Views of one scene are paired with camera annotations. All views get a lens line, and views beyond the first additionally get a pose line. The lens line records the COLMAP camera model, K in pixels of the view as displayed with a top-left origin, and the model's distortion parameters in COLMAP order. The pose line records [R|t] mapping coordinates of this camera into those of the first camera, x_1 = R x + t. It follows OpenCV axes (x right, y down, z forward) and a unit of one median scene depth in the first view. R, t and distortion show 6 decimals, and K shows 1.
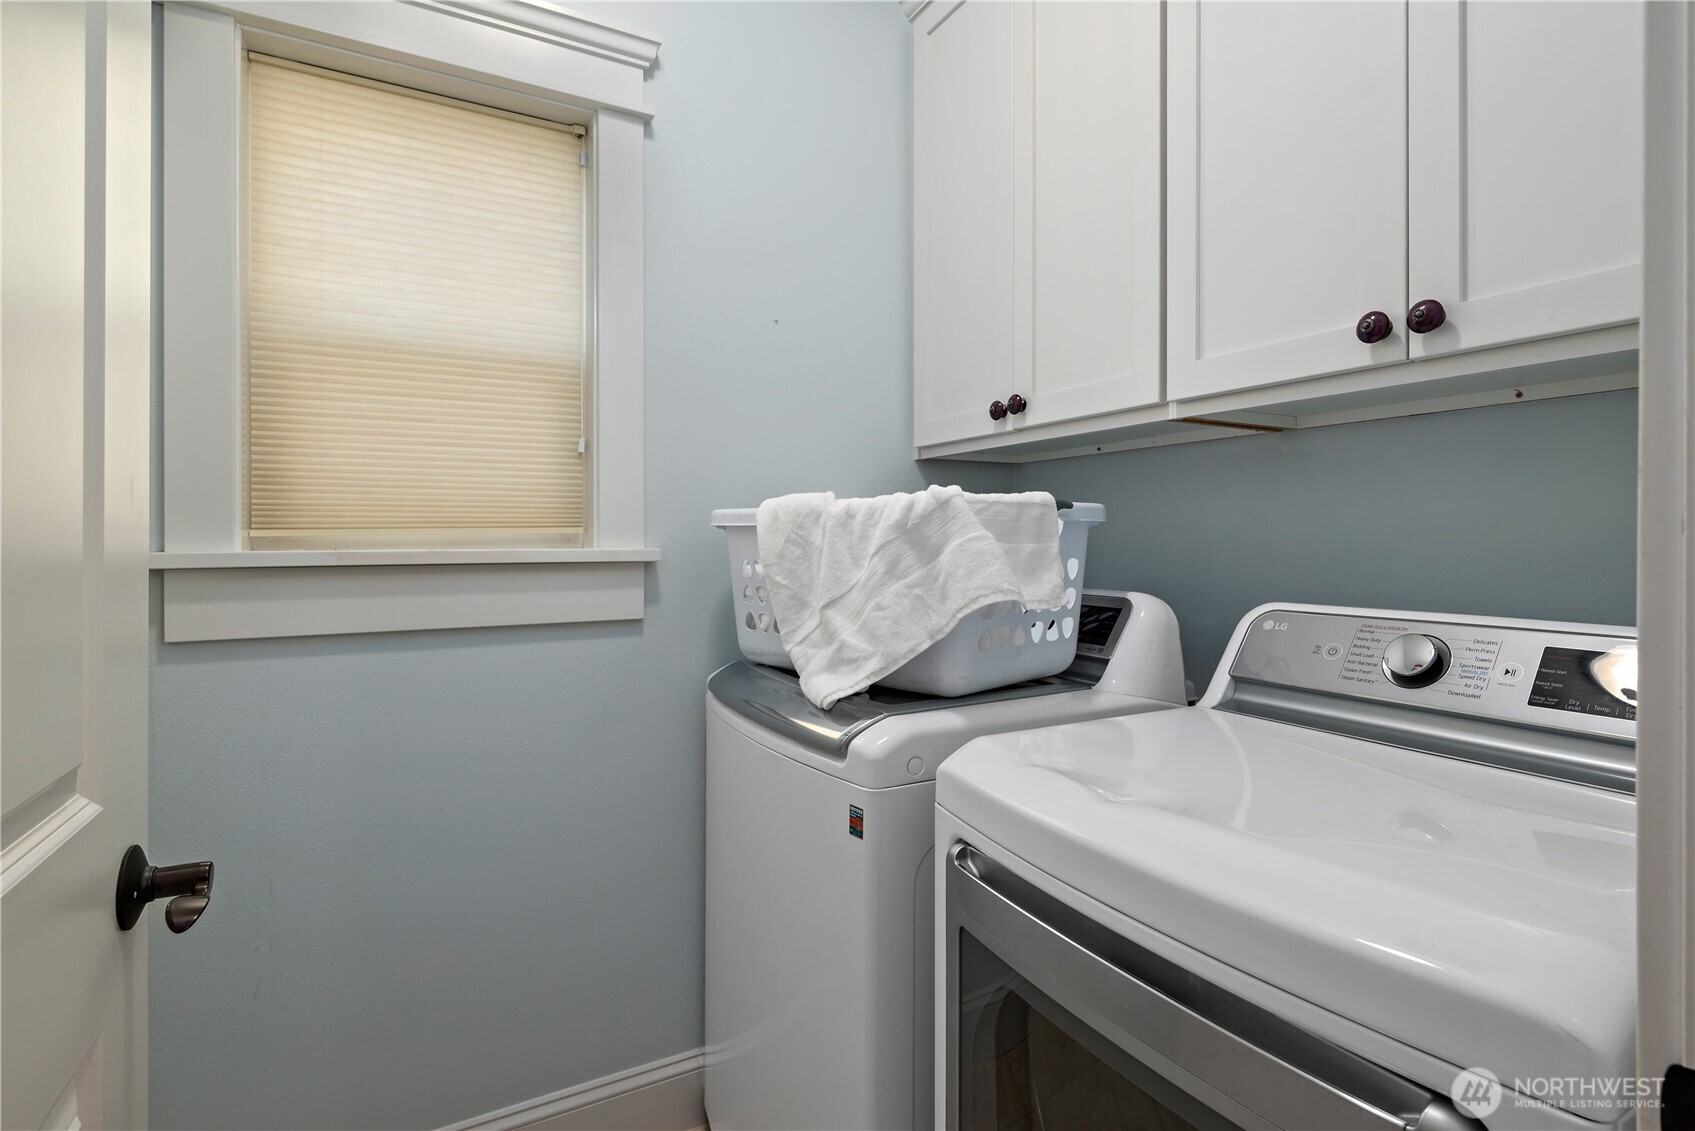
lens RADIAL K [[824.7, 0, 864.7], [0, 824.7, 536.4], [0, 0, 1]] dist [-0.002014, 0.000044]
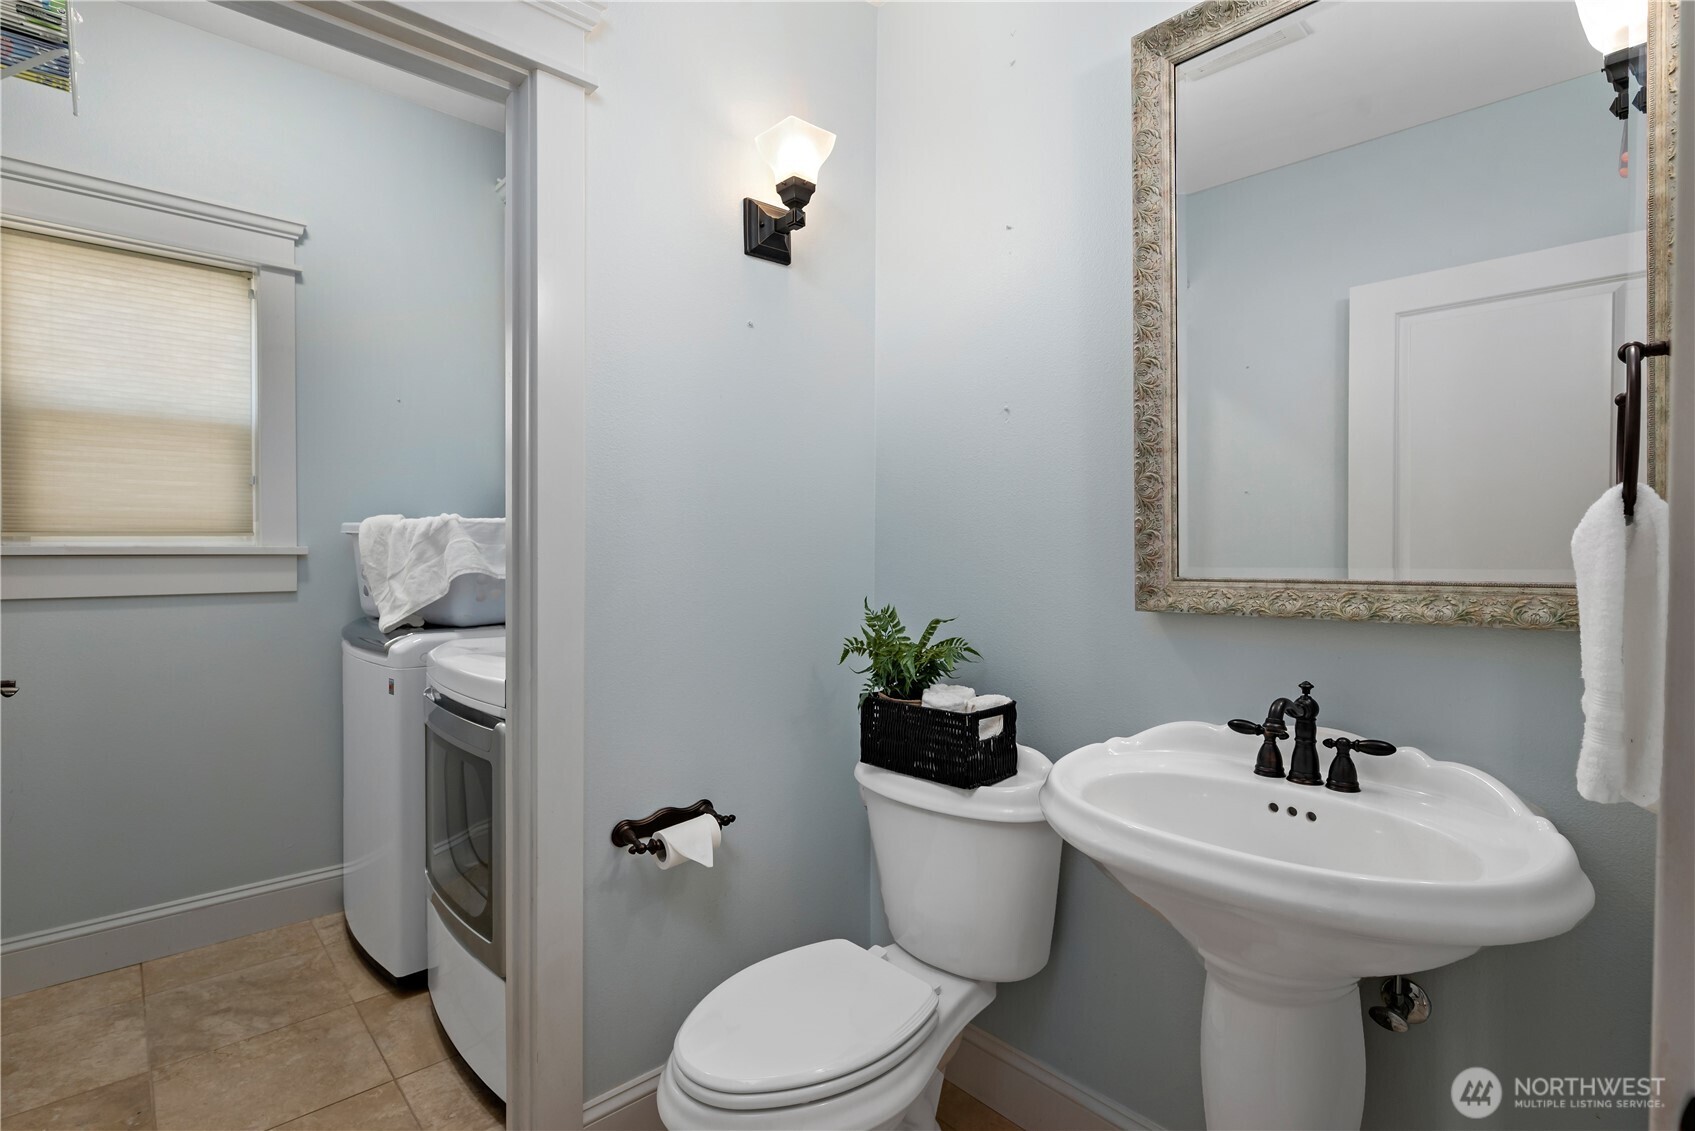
lens RADIAL K [[797.1, 0, 848.5], [0, 797.1, 560.9], [0, 0, 1]] dist [0.000744, 0.000280]
pose [[0.976273, 0.002189, 0.216530, 0.510742], [-0.007556, 0.999684, 0.023960, -0.002767], [-0.216409, -0.025028, 0.975982, -0.852501]]
